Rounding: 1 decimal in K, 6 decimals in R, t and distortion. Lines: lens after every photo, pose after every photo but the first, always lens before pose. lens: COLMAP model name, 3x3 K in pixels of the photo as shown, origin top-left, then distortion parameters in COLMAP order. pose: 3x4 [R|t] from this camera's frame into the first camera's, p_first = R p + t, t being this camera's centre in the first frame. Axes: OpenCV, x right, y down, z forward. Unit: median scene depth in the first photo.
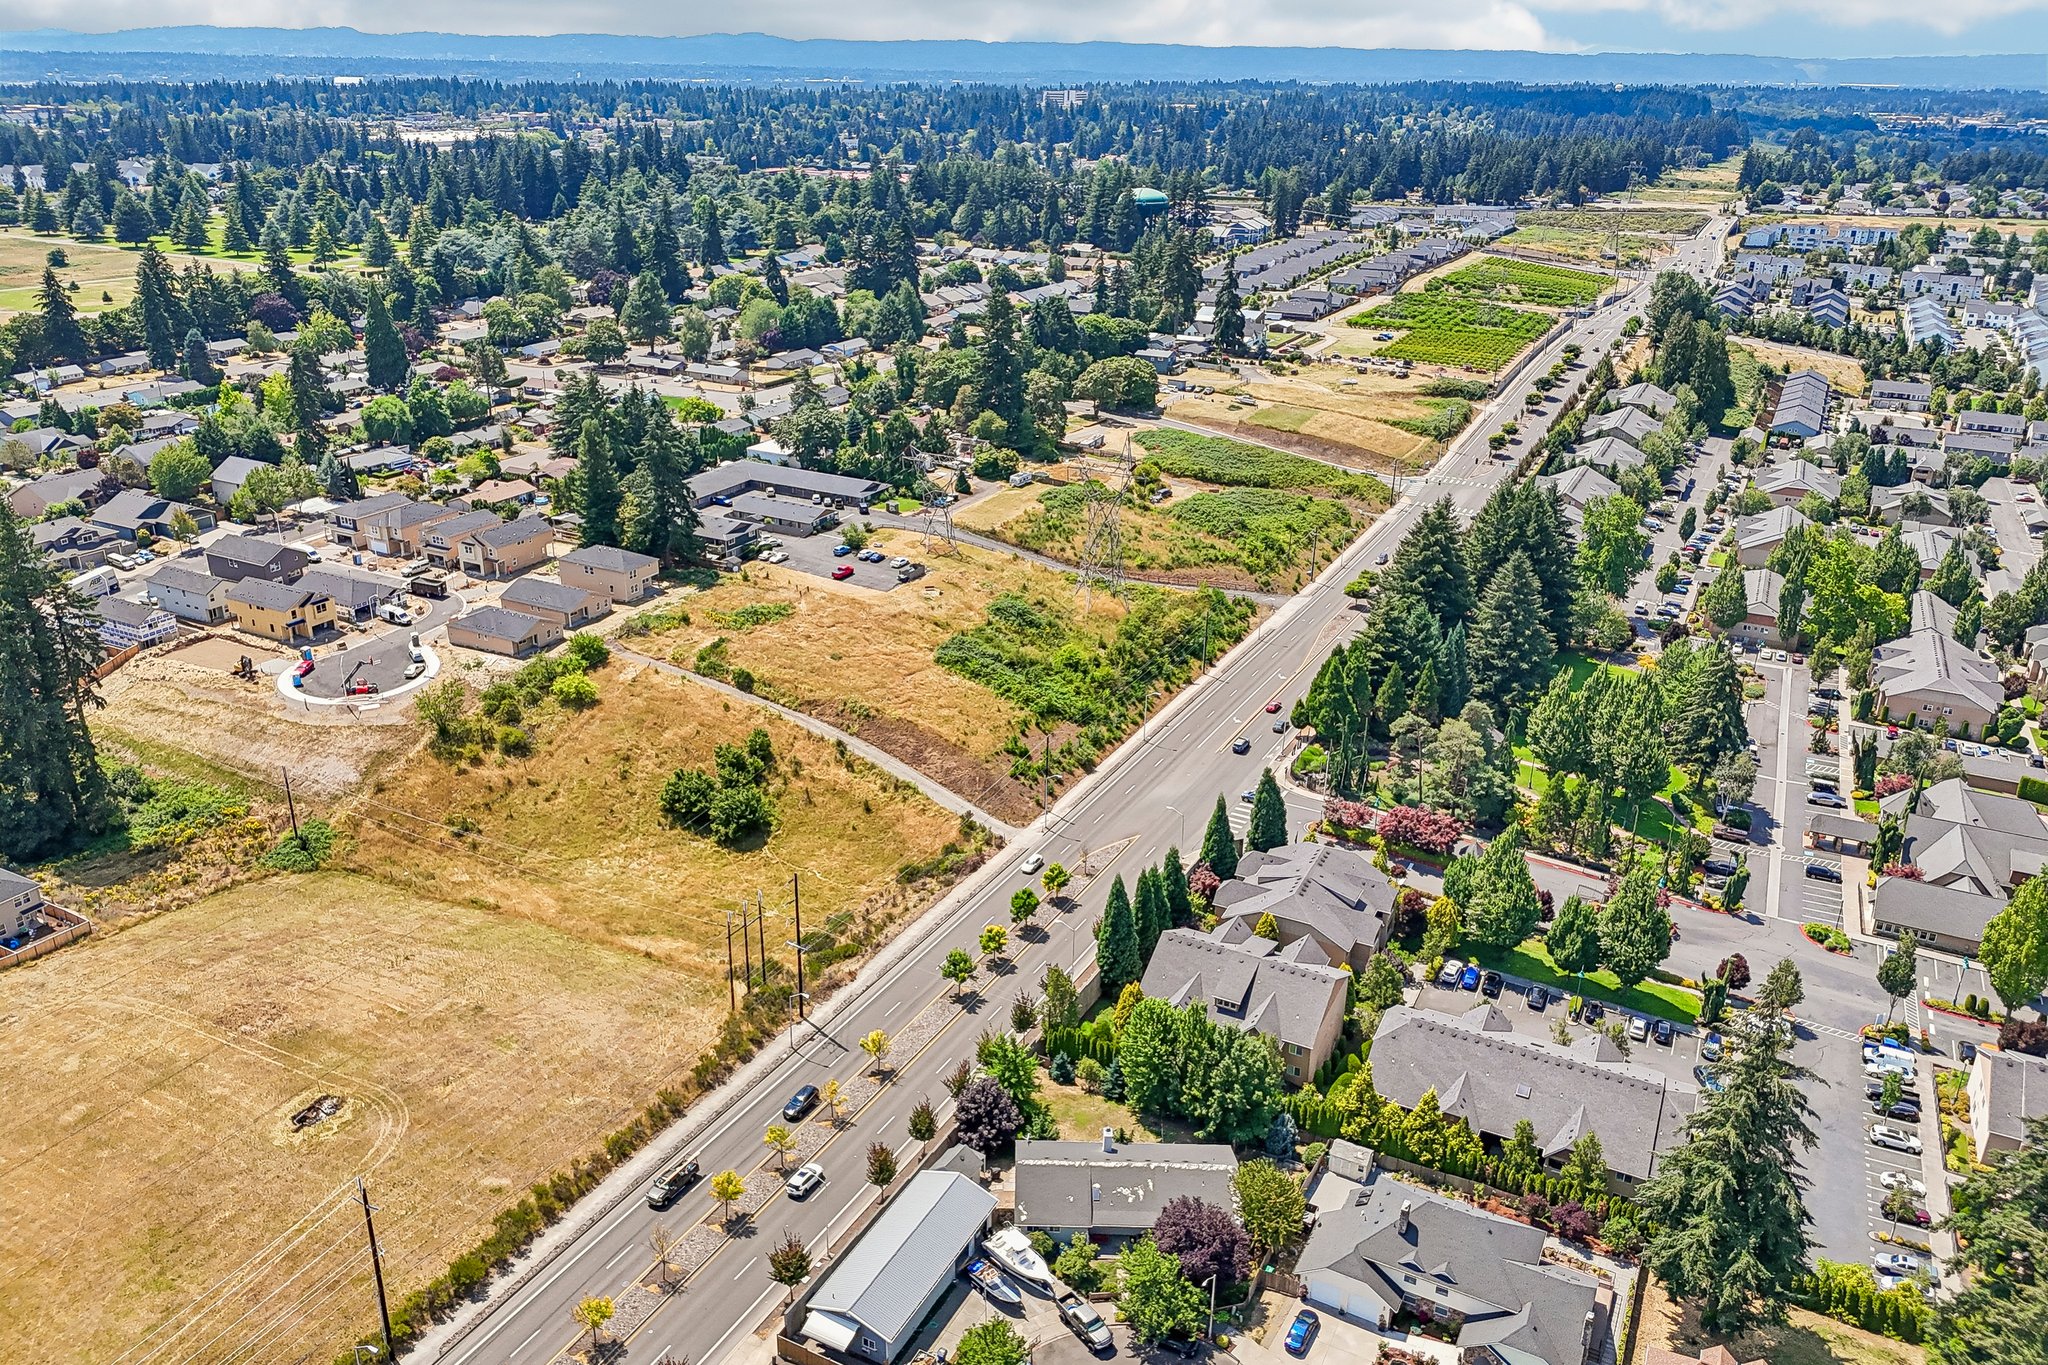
lens RADIAL K [[1490.6, 0, 1018.9], [0, 1490.6, 703.3], [0, 0, 1]] dist [0.092487, -0.111597]
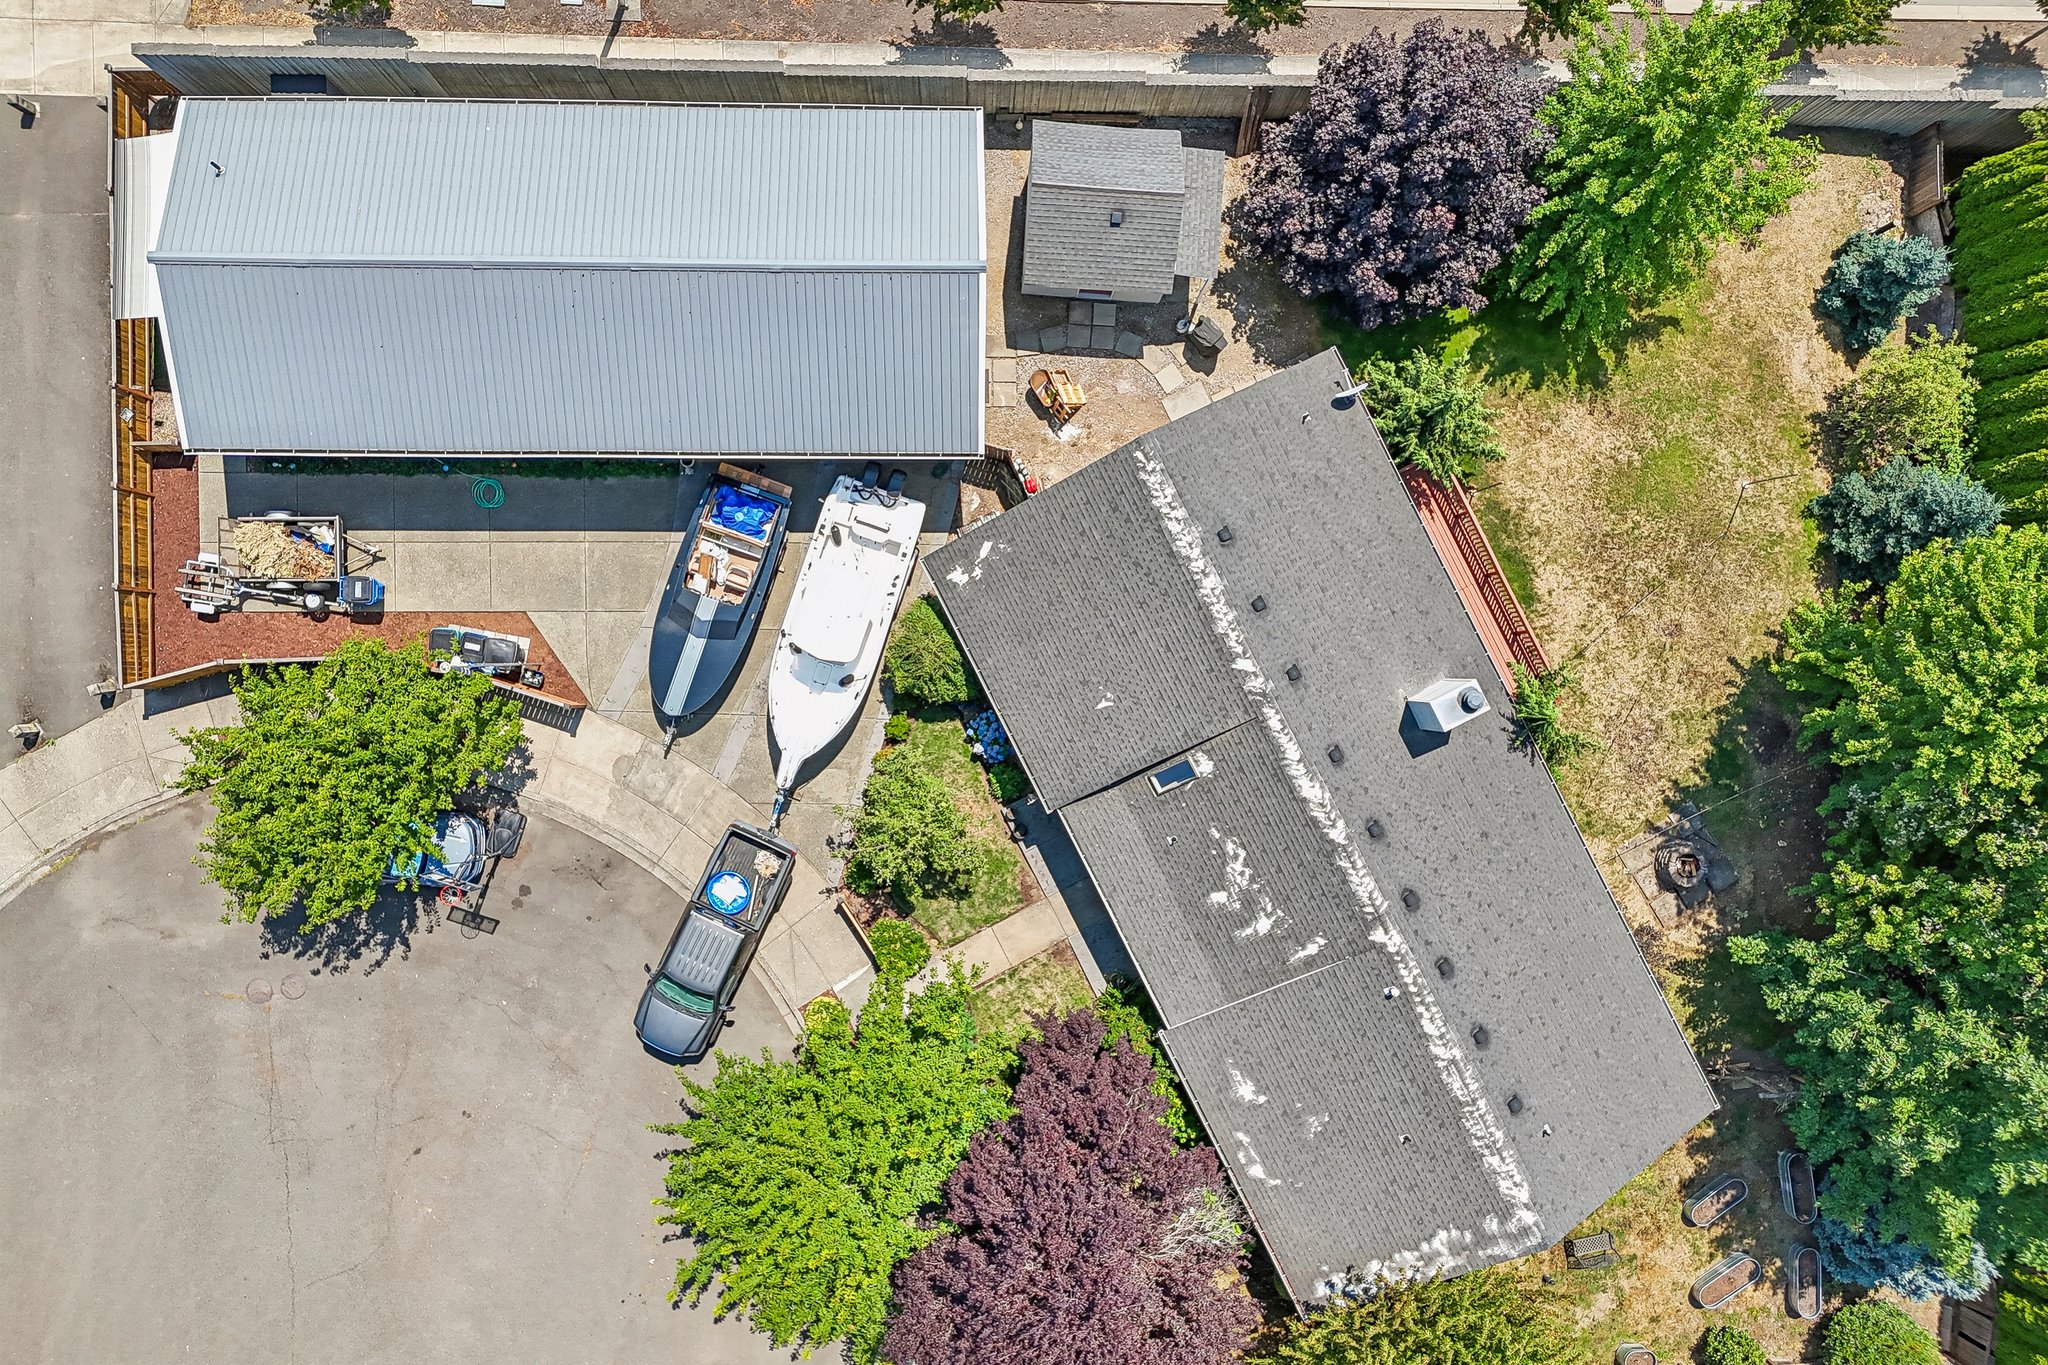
lens RADIAL K [[1490.6, 0, 1018.9], [0, 1490.6, 703.3], [0, 0, 1]] dist [0.092487, -0.111597]
pose [[0.465327, 0.885096, 0.008699, 0.015170], [-0.368982, 0.185035, 0.910832, 0.058483], [0.804564, -0.427044, 0.412686, 0.521952]]
